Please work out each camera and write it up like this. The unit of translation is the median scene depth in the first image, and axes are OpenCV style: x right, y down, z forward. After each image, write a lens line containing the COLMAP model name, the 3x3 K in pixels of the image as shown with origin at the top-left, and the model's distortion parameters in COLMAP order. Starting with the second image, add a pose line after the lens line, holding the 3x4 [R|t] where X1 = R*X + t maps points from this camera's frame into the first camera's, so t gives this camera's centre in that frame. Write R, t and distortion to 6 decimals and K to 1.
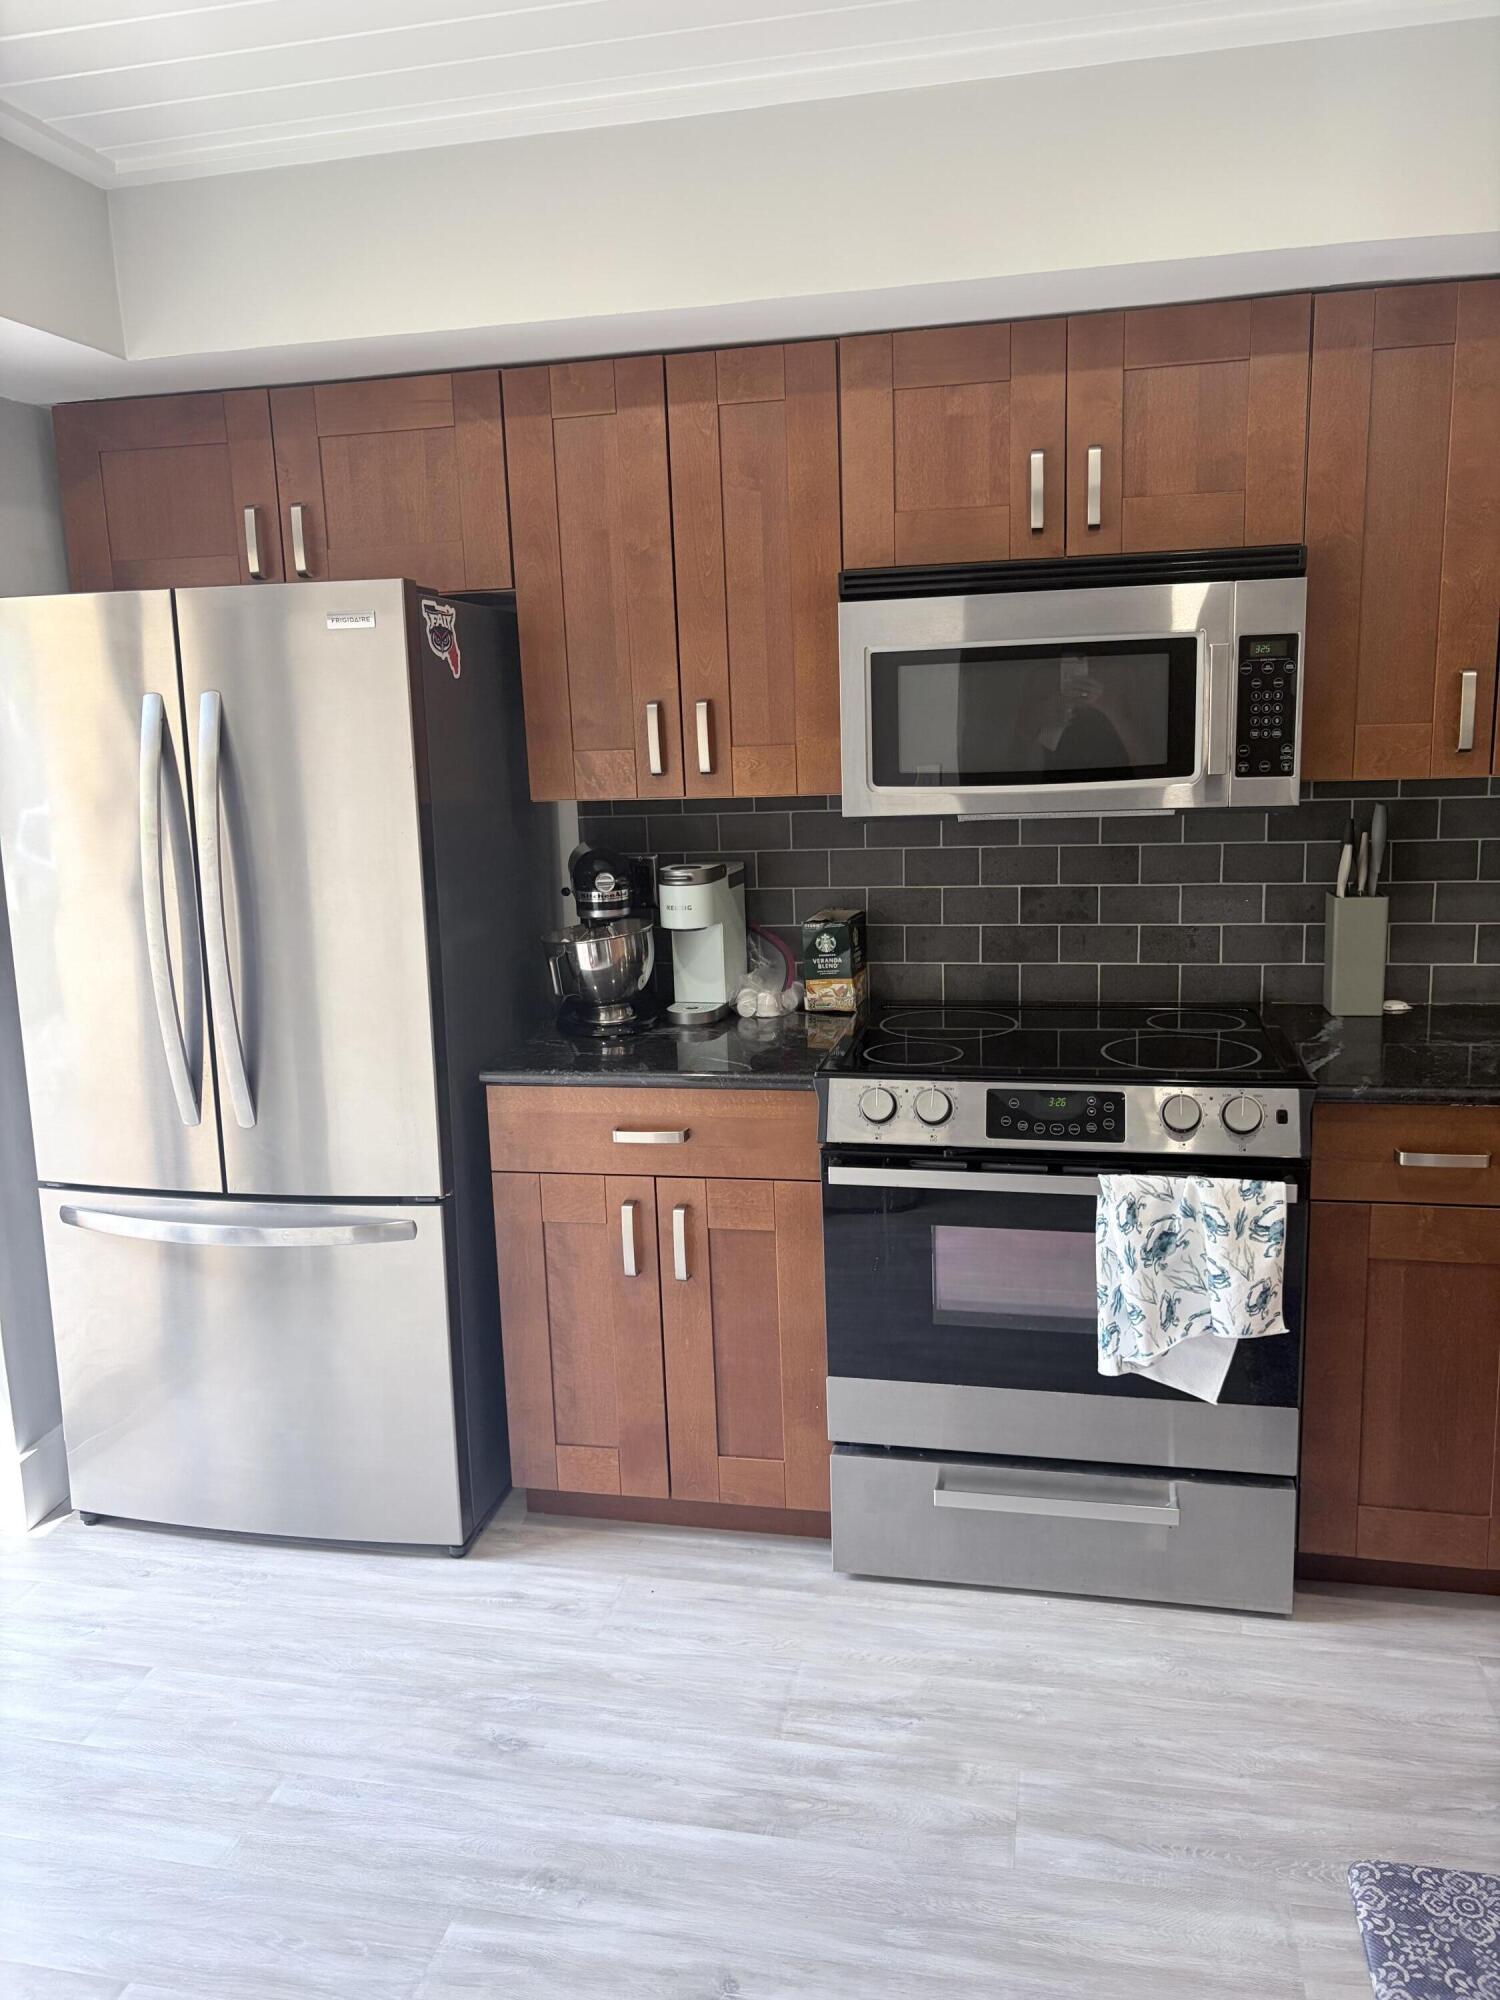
lens RADIAL K [[1462.4, 0, 749.9], [0, 1462.4, 1089.0], [0, 0, 1]] dist [0.005601, -0.041065]
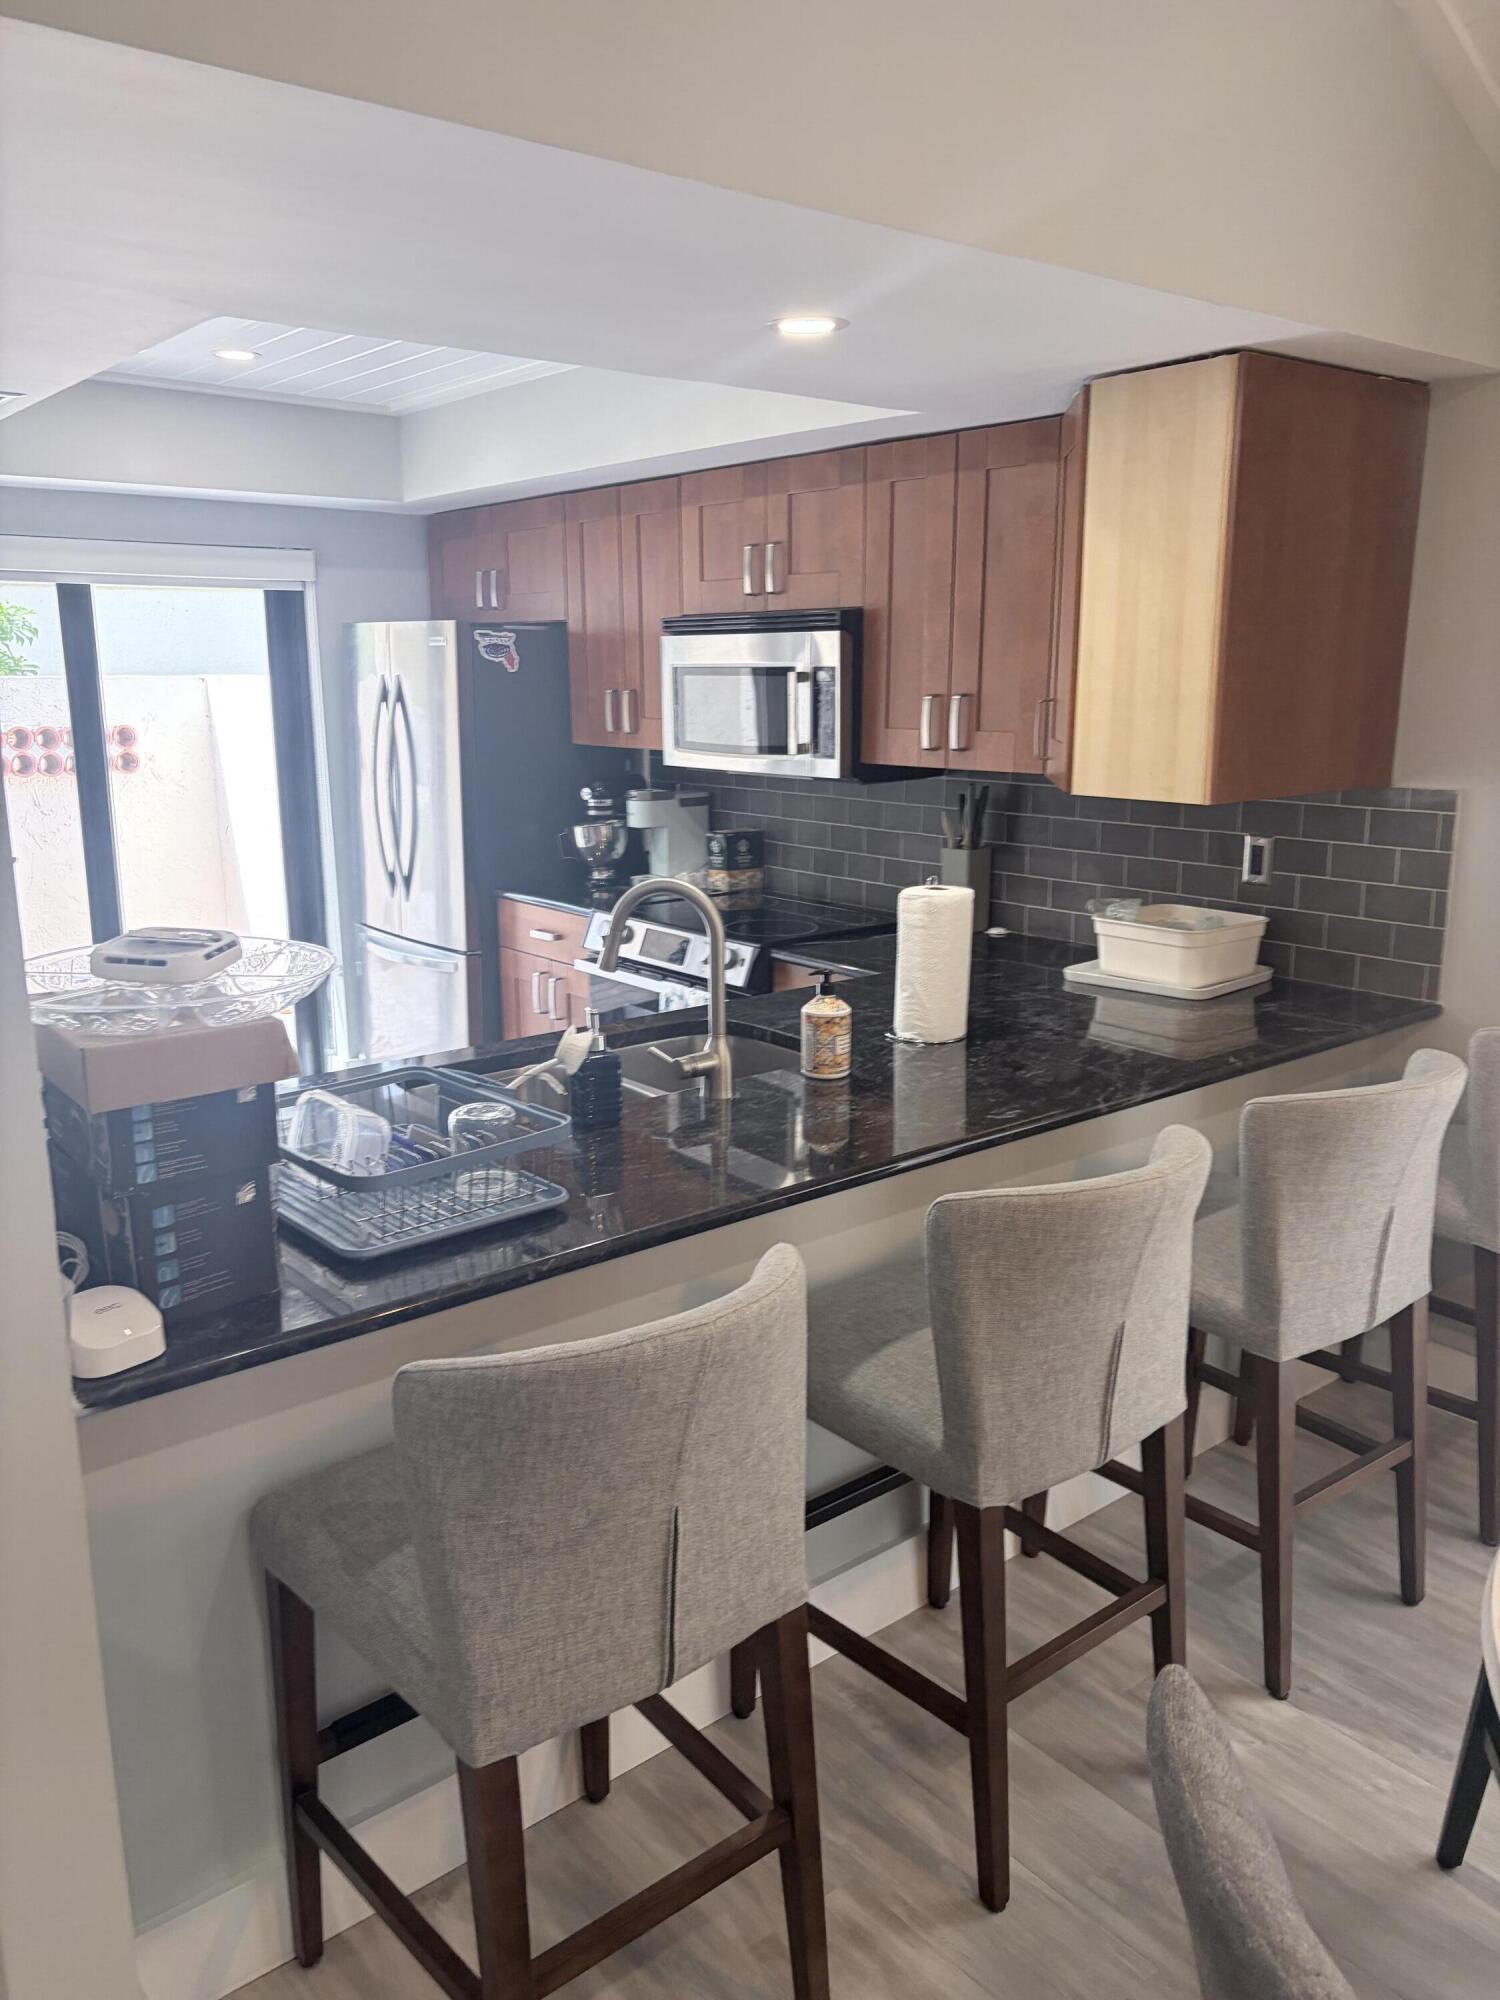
lens RADIAL K [[1462.4, 0, 749.9], [0, 1462.4, 1089.0], [0, 0, 1]] dist [0.005601, -0.041065]
pose [[0.795535, 0.206075, -0.569788, 1.127032], [-0.188480, 0.977896, 0.090520, 0.007105], [0.575847, 0.035382, 0.816791, -0.288001]]
